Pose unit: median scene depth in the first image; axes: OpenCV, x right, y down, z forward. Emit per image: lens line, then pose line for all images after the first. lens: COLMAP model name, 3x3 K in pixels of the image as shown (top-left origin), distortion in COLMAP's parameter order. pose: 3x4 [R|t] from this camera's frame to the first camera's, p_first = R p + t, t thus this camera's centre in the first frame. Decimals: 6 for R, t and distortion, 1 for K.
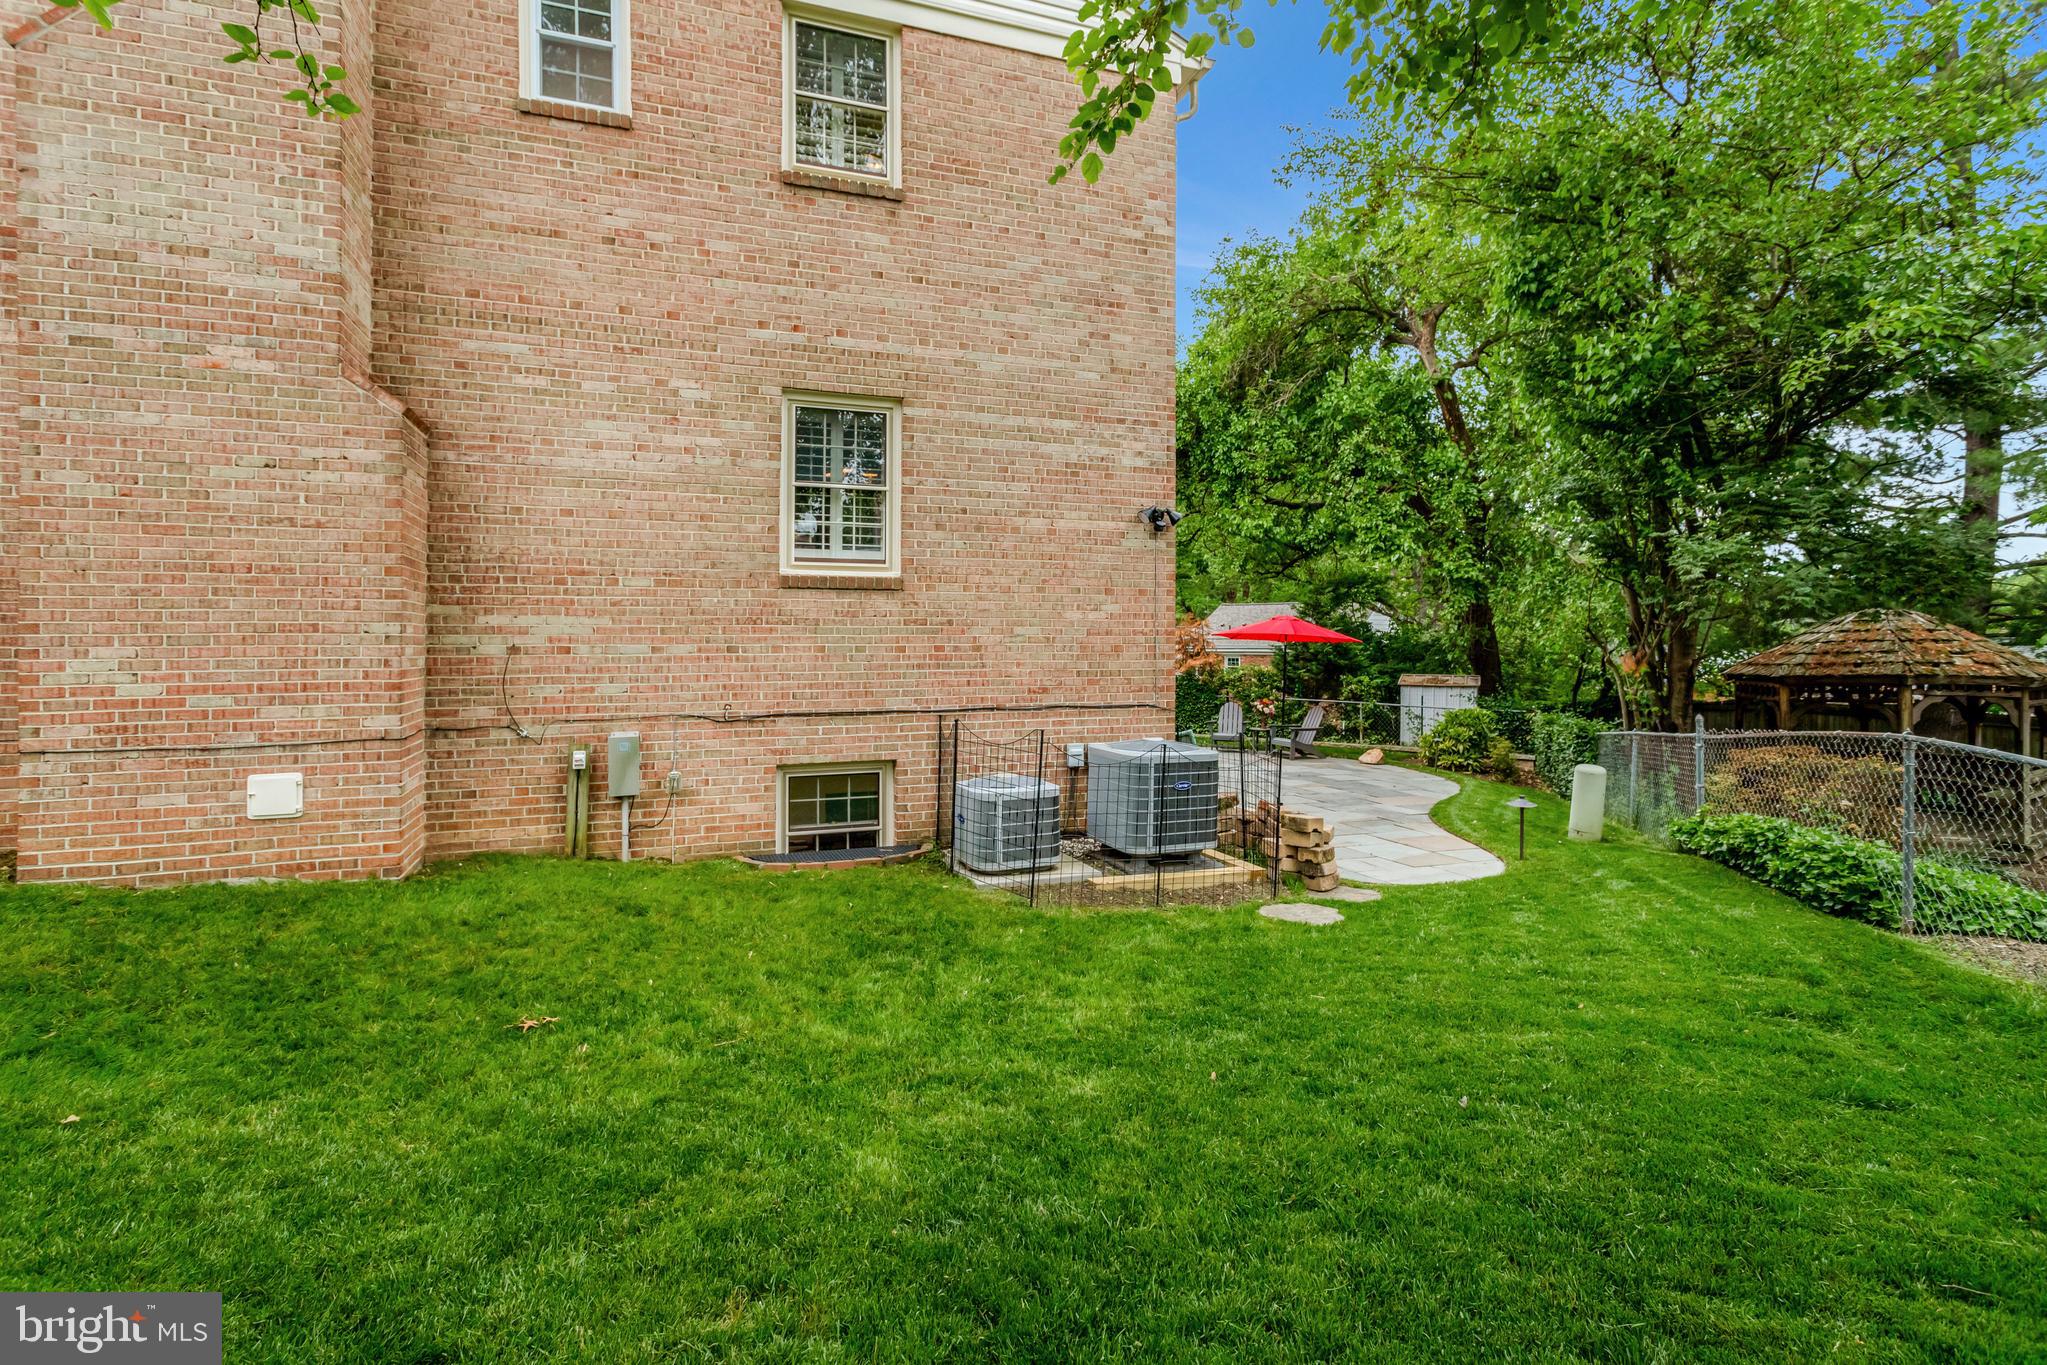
lens RADIAL K [[995.9, 0, 1038.8], [0, 995.9, 643.4], [0, 0, 1]] dist [-0.042264, 0.014651]
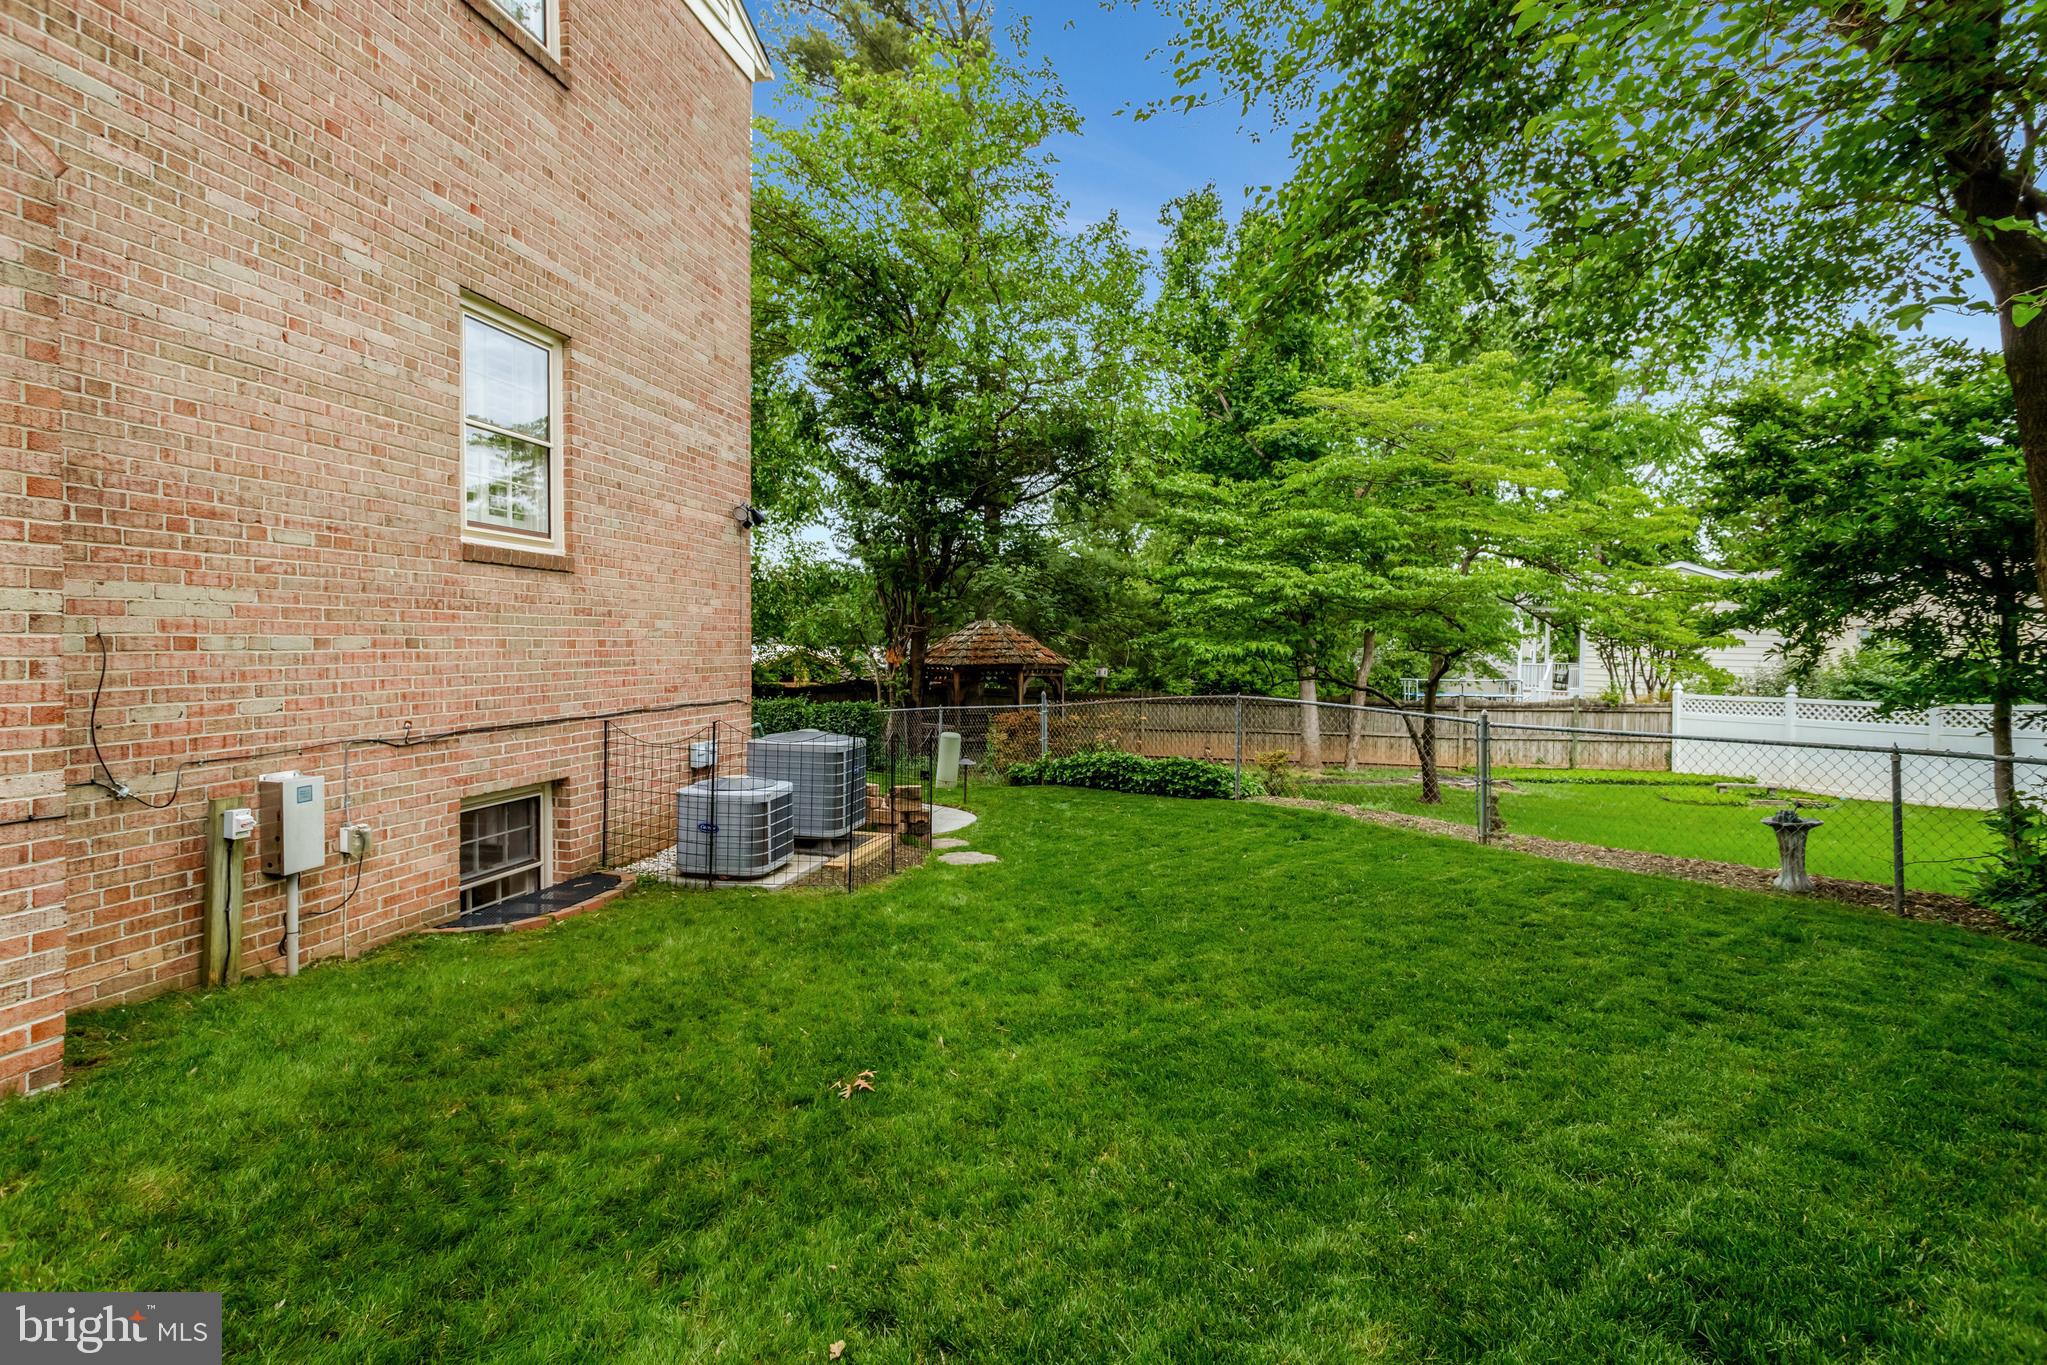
lens RADIAL K [[995.9, 0, 1040.0], [0, 995.9, 699.8], [0, 0, 1]] dist [-0.042264, 0.014651]
pose [[0.519017, -0.042451, 0.853709, -0.645835], [-0.009582, 0.998414, 0.055472, 0.002843], [-0.854710, -0.036971, 0.517788, 0.240105]]
